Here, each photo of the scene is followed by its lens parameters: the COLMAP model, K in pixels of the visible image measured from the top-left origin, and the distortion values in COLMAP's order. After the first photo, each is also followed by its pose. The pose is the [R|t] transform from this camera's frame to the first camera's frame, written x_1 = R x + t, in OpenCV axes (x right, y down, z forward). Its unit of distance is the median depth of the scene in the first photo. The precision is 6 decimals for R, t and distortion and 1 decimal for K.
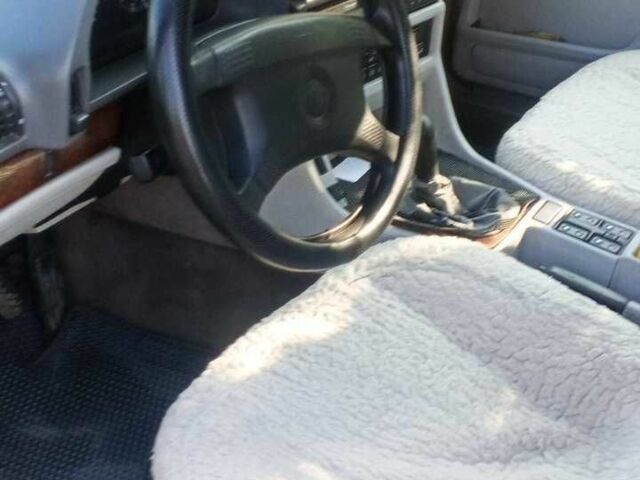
lens RADIAL K [[1202.1, 0, 320.9], [0, 1202.1, 239.7], [0, 0, 1]] dist [0.138092, 0.000000]
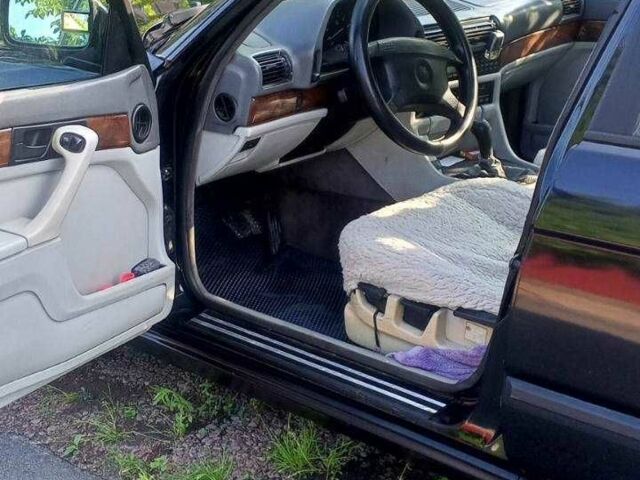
lens RADIAL K [[1202.1, 0, 319.6], [0, 1202.1, 240.3], [0, 0, 1]] dist [0.138092, 0.000000]
pose [[0.993061, 0.024953, -0.114919, 0.060210], [-0.050109, 0.973858, -0.221560, 0.591229], [0.106386, 0.225781, 0.968352, -0.928766]]
